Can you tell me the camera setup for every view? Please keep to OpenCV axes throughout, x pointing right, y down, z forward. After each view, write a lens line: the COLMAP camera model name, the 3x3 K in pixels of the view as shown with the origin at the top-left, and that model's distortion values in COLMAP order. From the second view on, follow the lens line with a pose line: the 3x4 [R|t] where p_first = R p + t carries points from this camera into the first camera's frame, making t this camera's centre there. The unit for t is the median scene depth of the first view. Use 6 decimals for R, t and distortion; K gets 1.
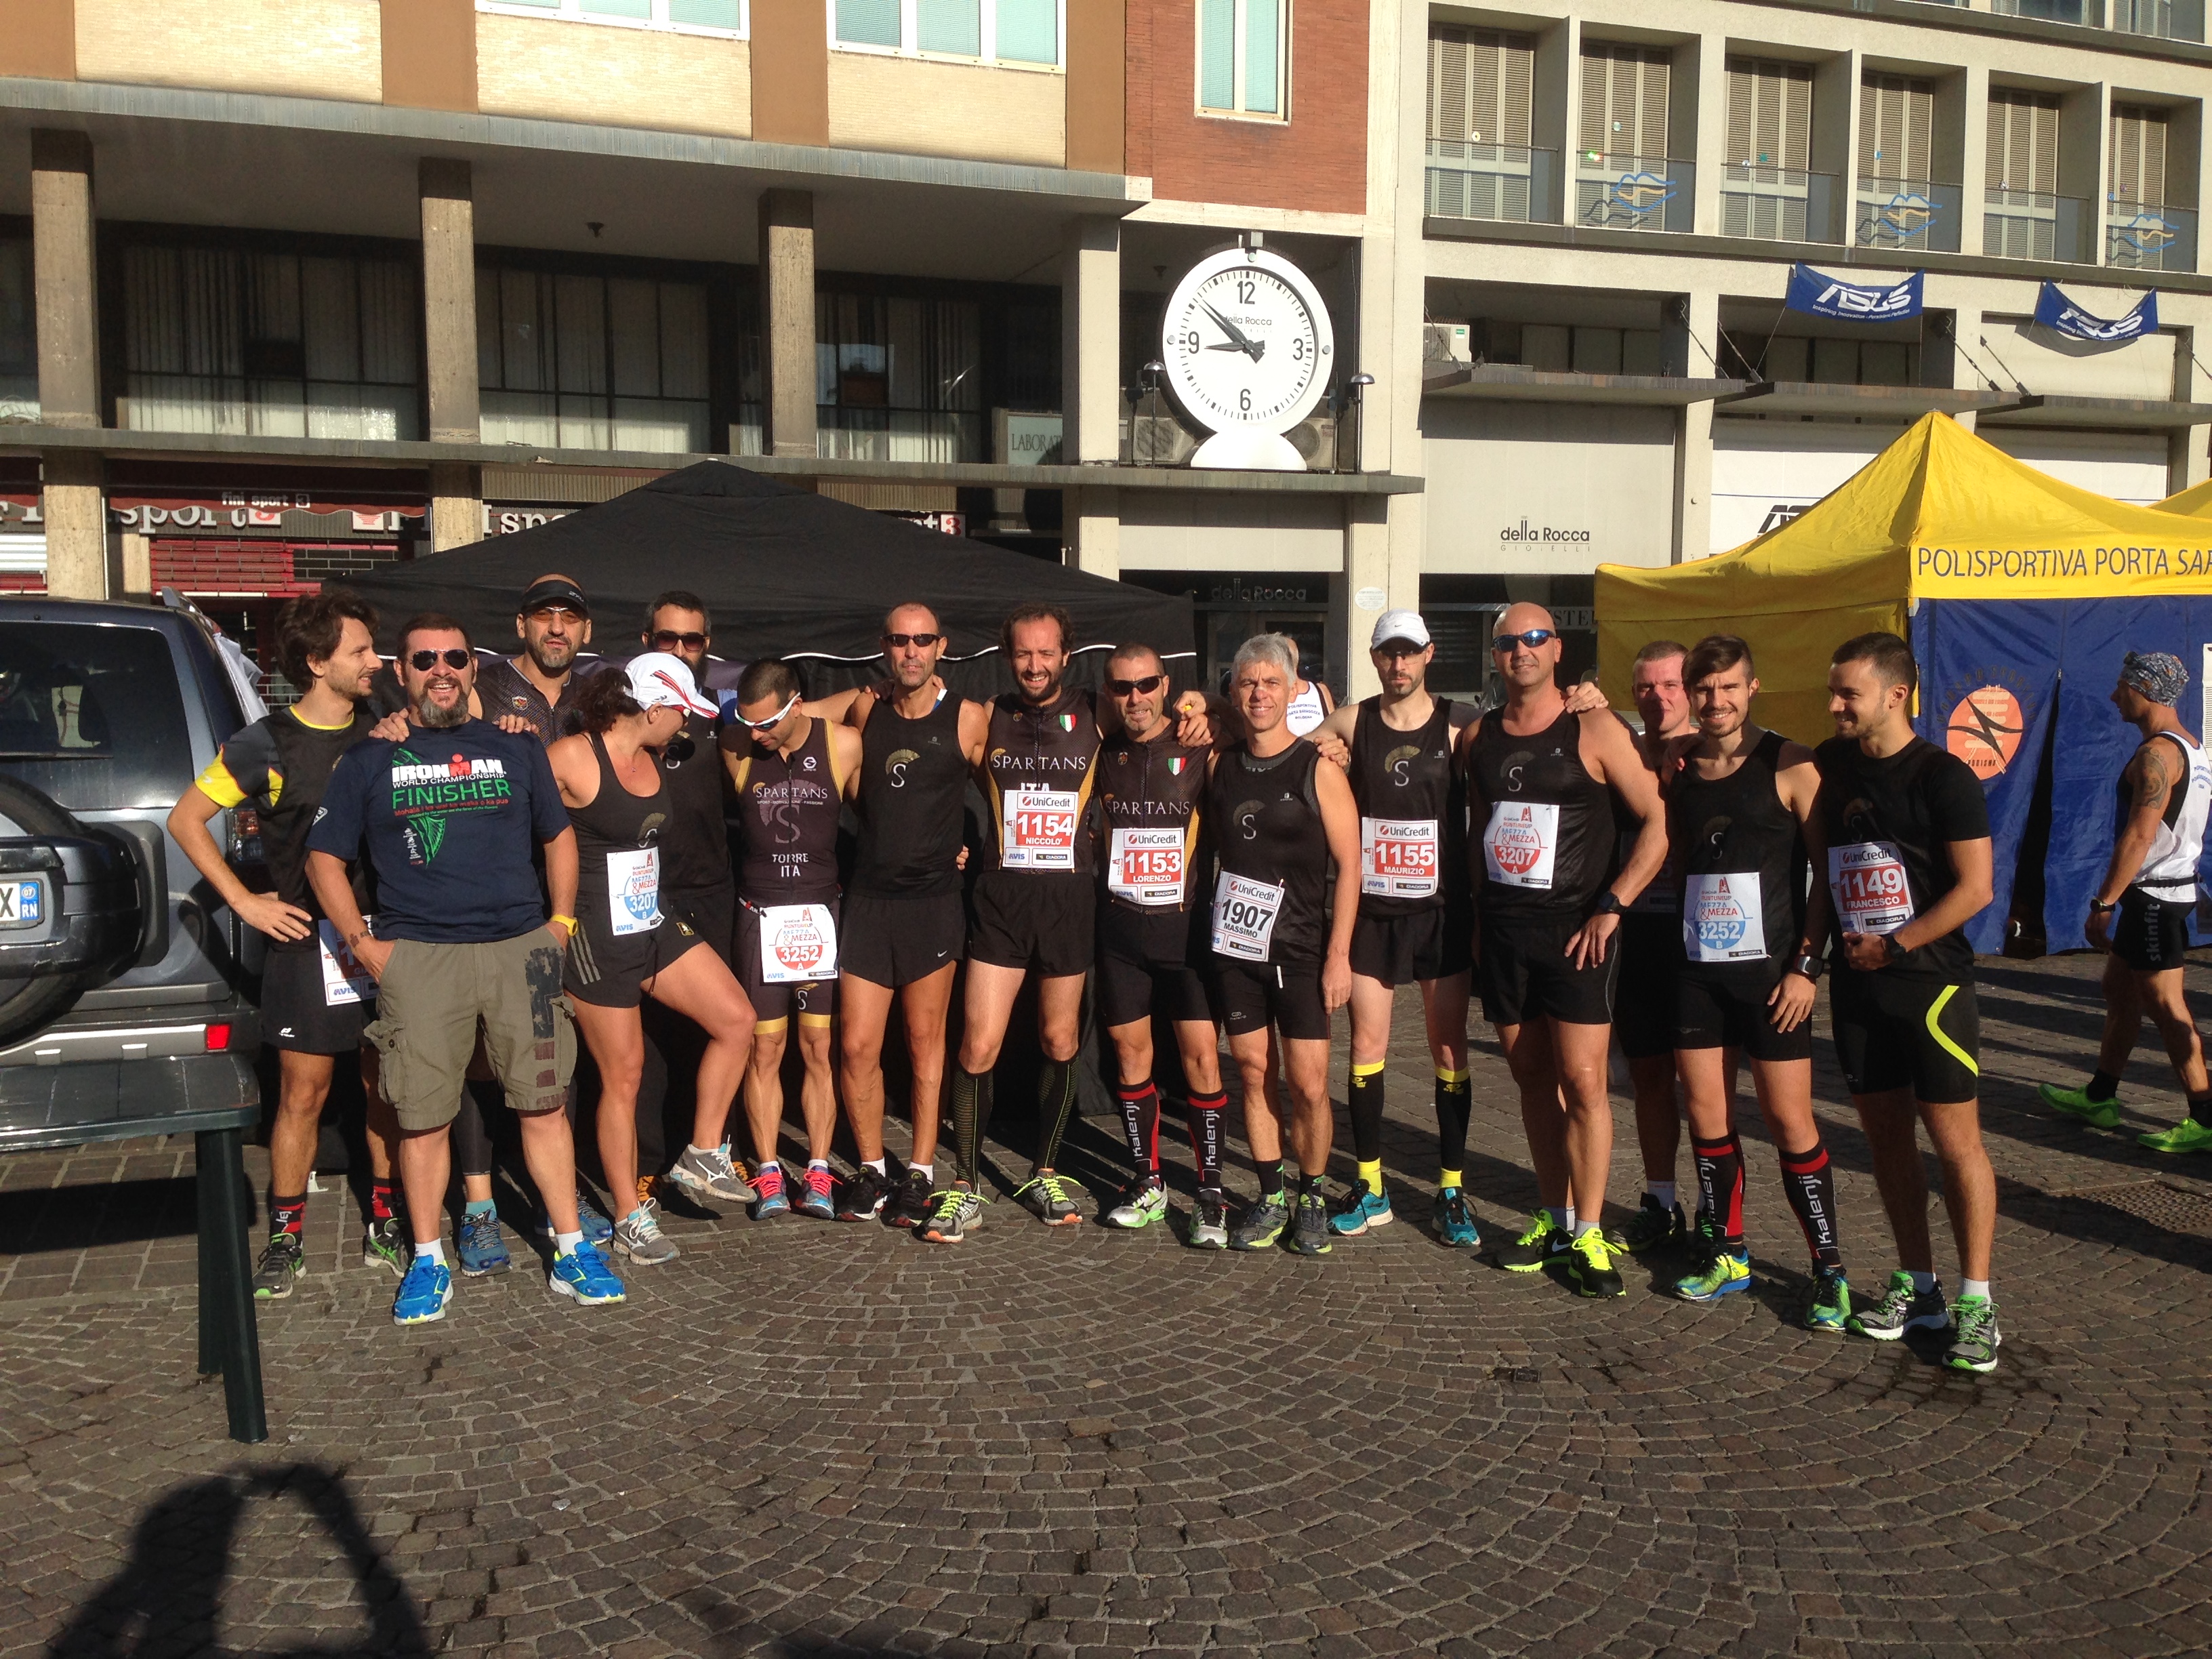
lens RADIAL K [[2048.9, 0, 1163.5], [0, 2048.9, 811.0], [0, 0, 1]] dist [0.034809, 0.000000]
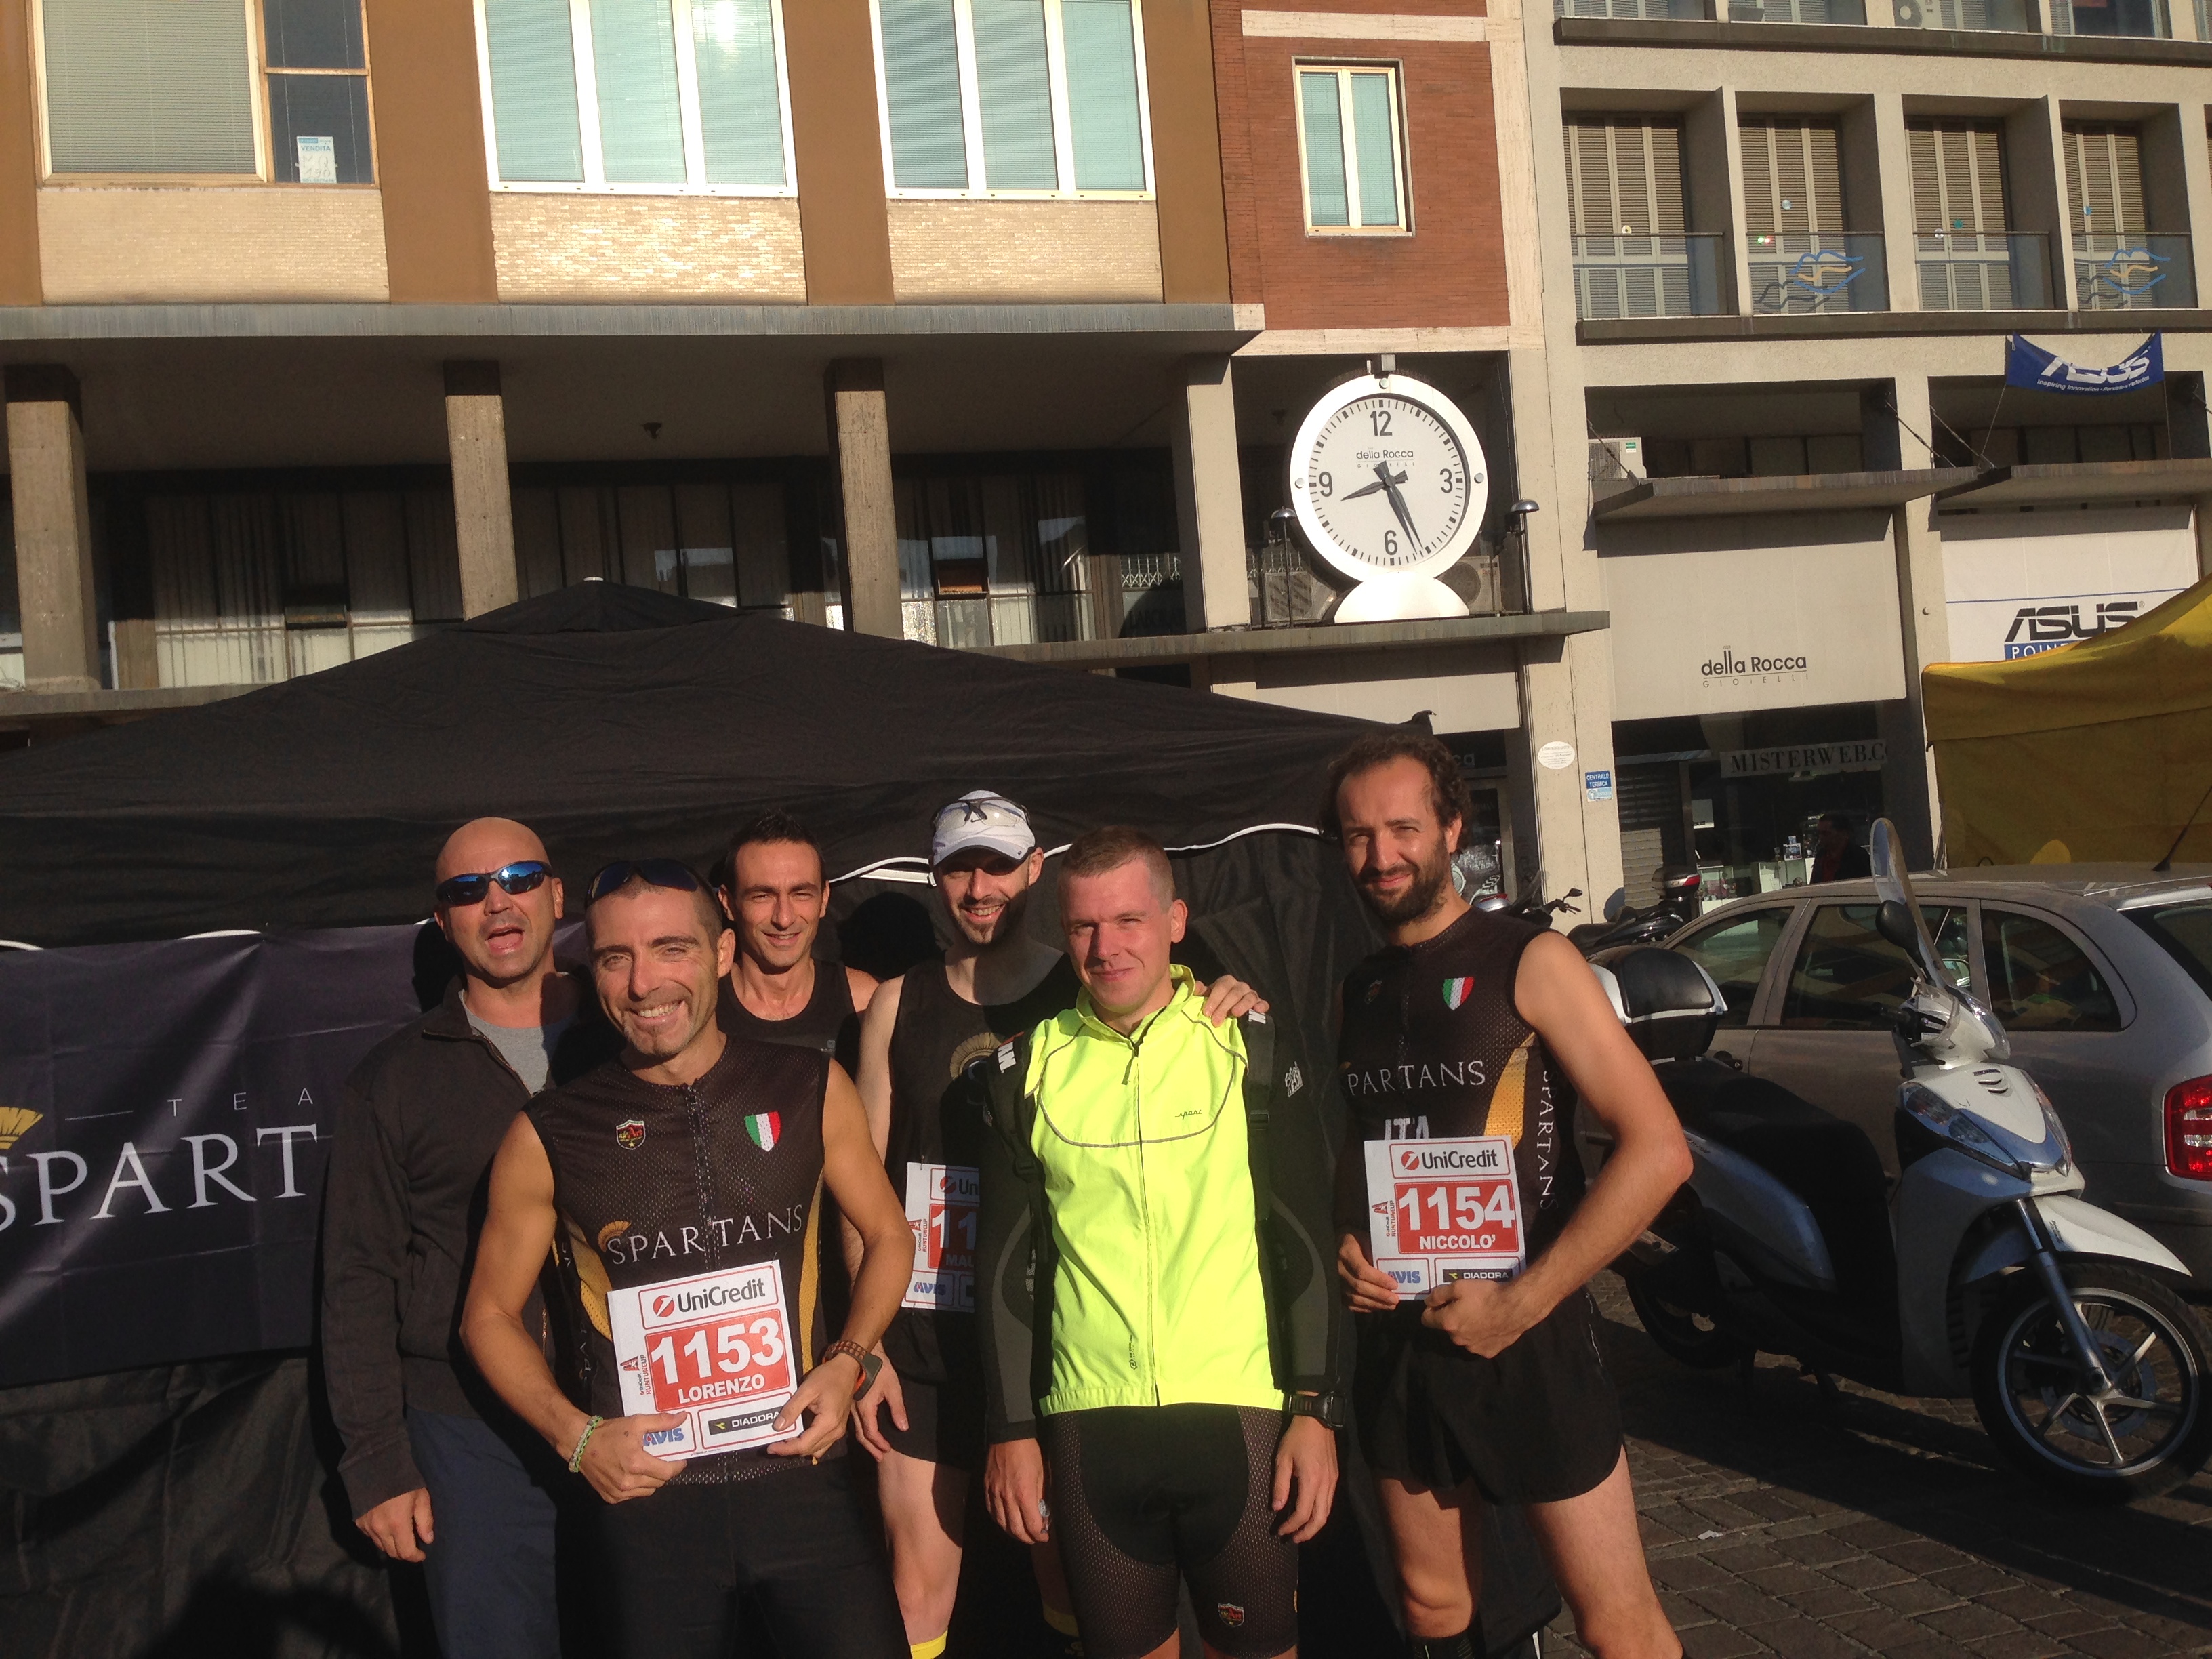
lens RADIAL K [[2088.8, 0, 1108.7], [0, 2088.8, 823.4], [0, 0, 1]] dist [0.040421, 0.000000]
pose [[0.991327, -0.087308, -0.098224, -0.001969], [0.078061, 0.992475, -0.094343, -0.007901], [0.105721, 0.085857, 0.990682, 0.114604]]
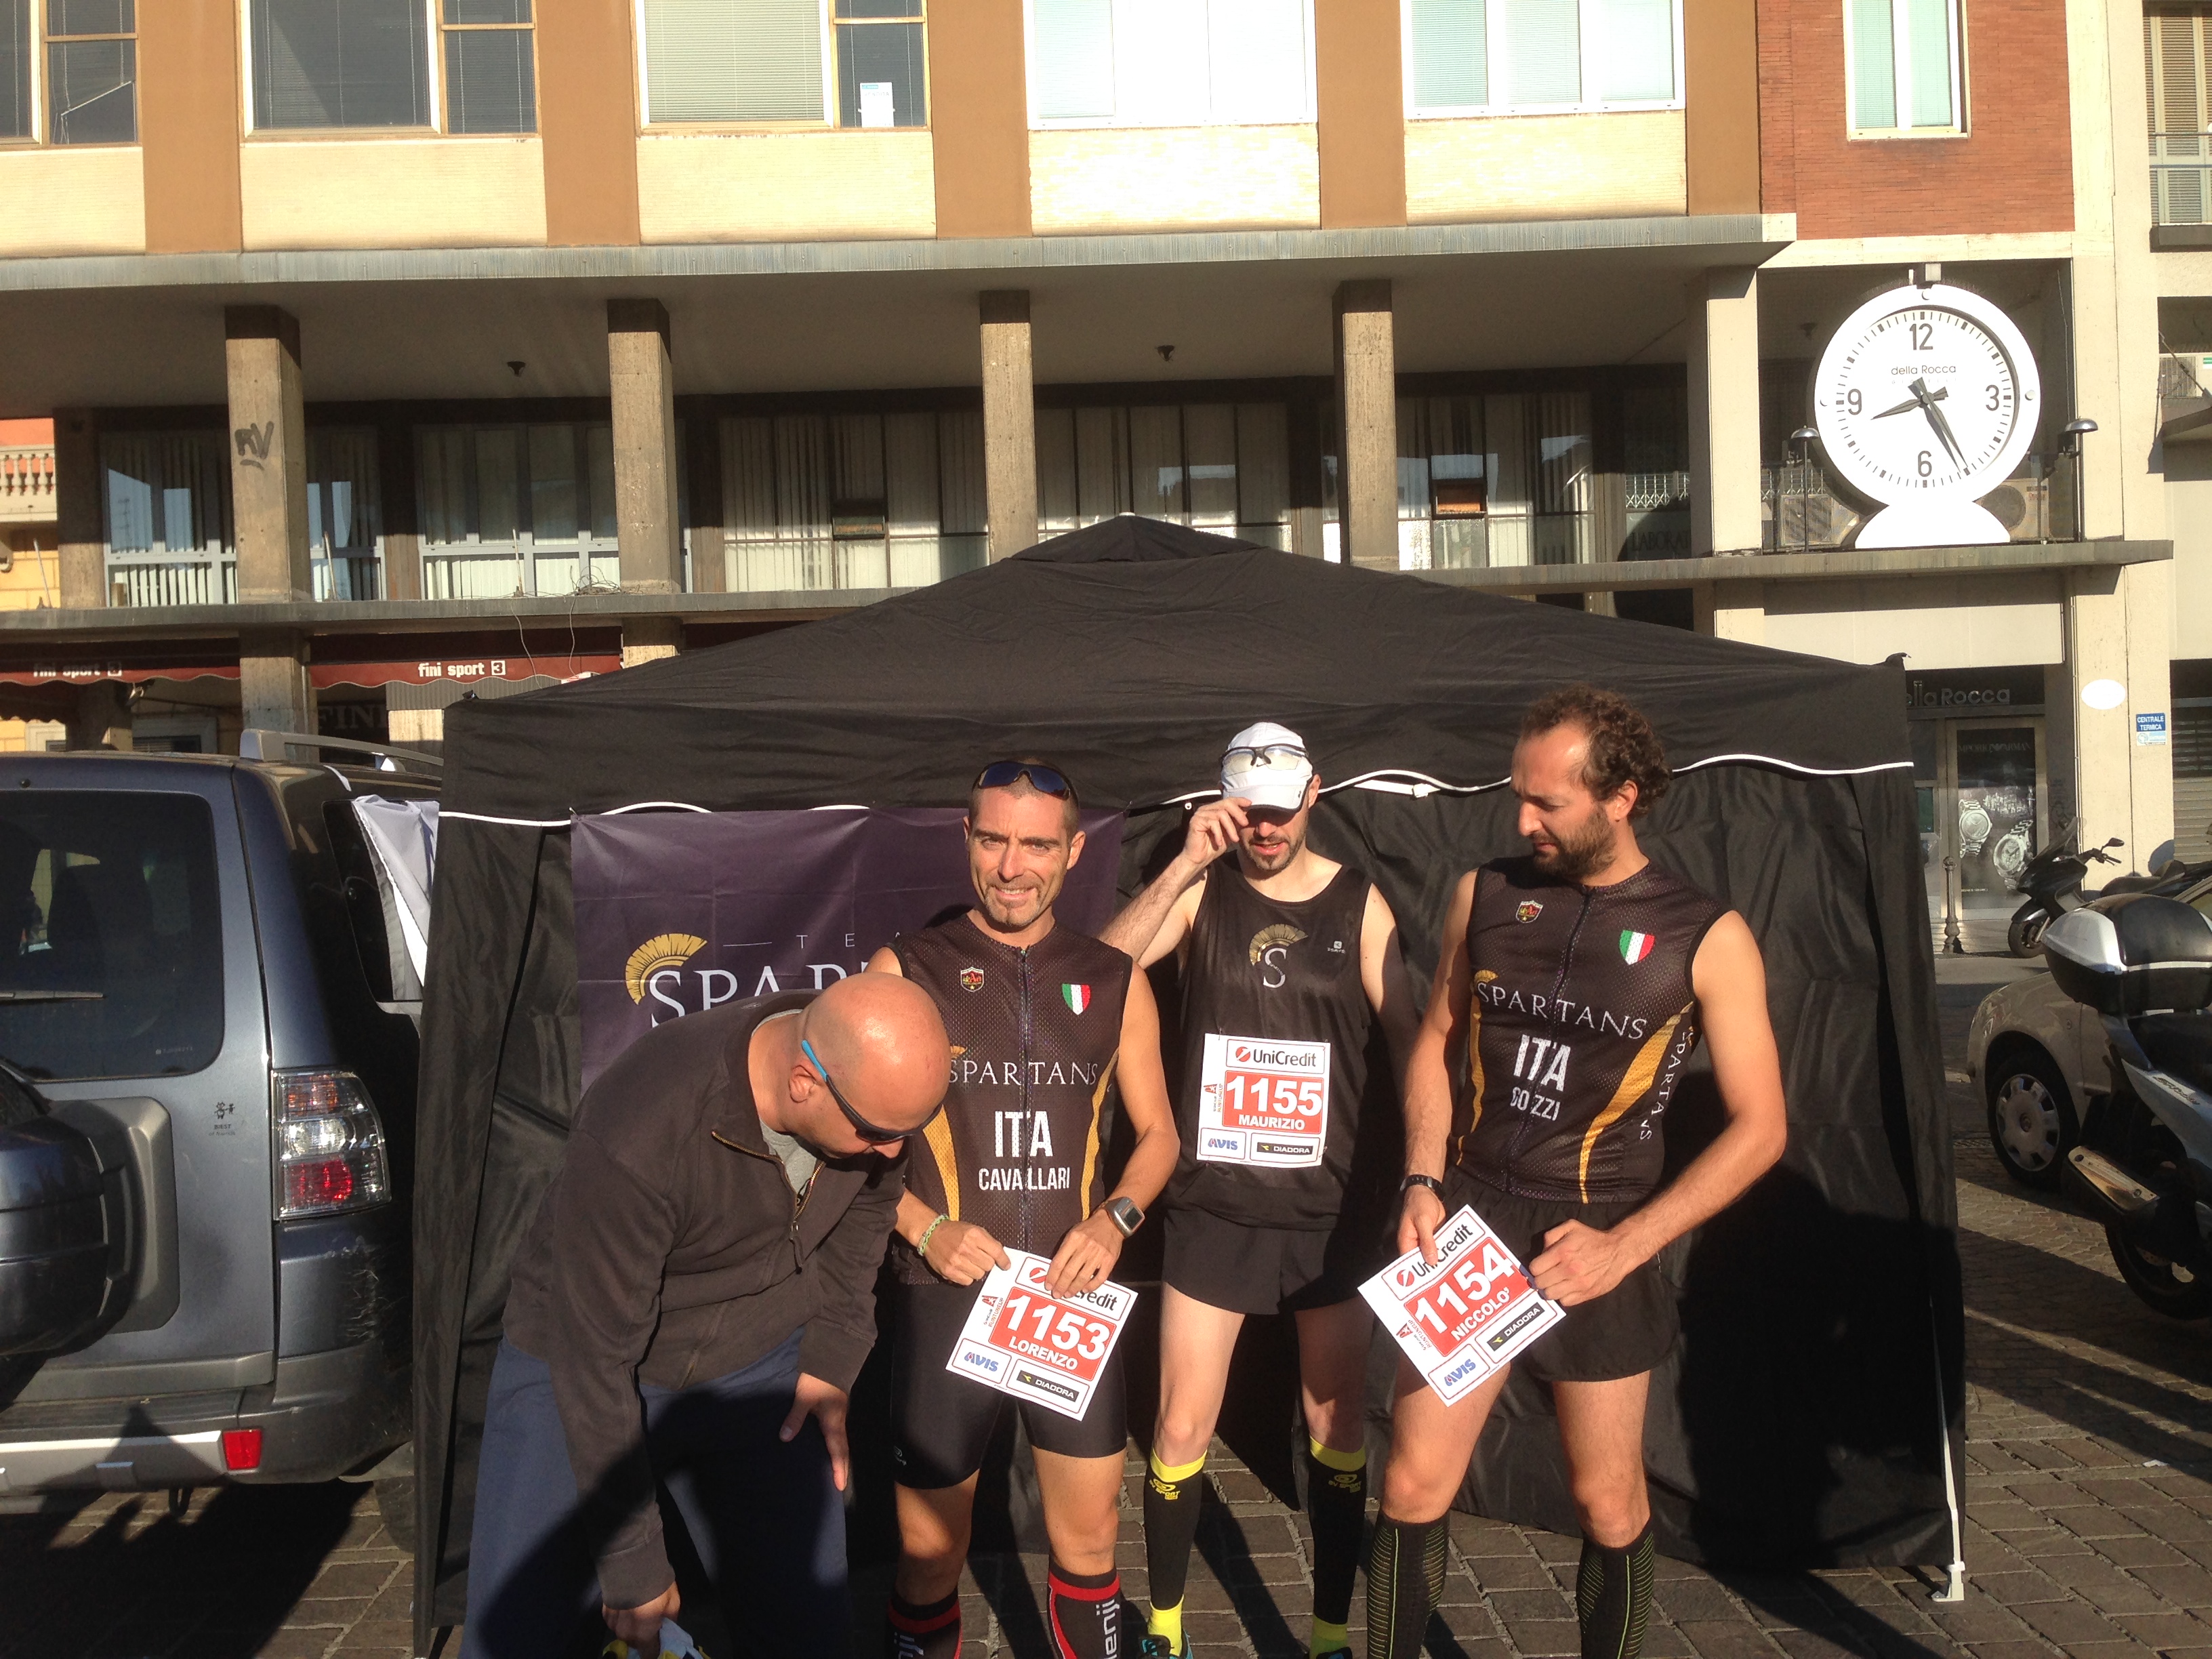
lens RADIAL K [[2088.8, 0, 1063.3], [0, 2088.8, 803.8], [0, 0, 1]] dist [0.040421, 0.000000]
pose [[0.937890, -0.036862, -0.344969, 0.002042], [0.011999, 0.997191, -0.073934, -0.005934], [0.346725, 0.065203, 0.935698, 0.094337]]
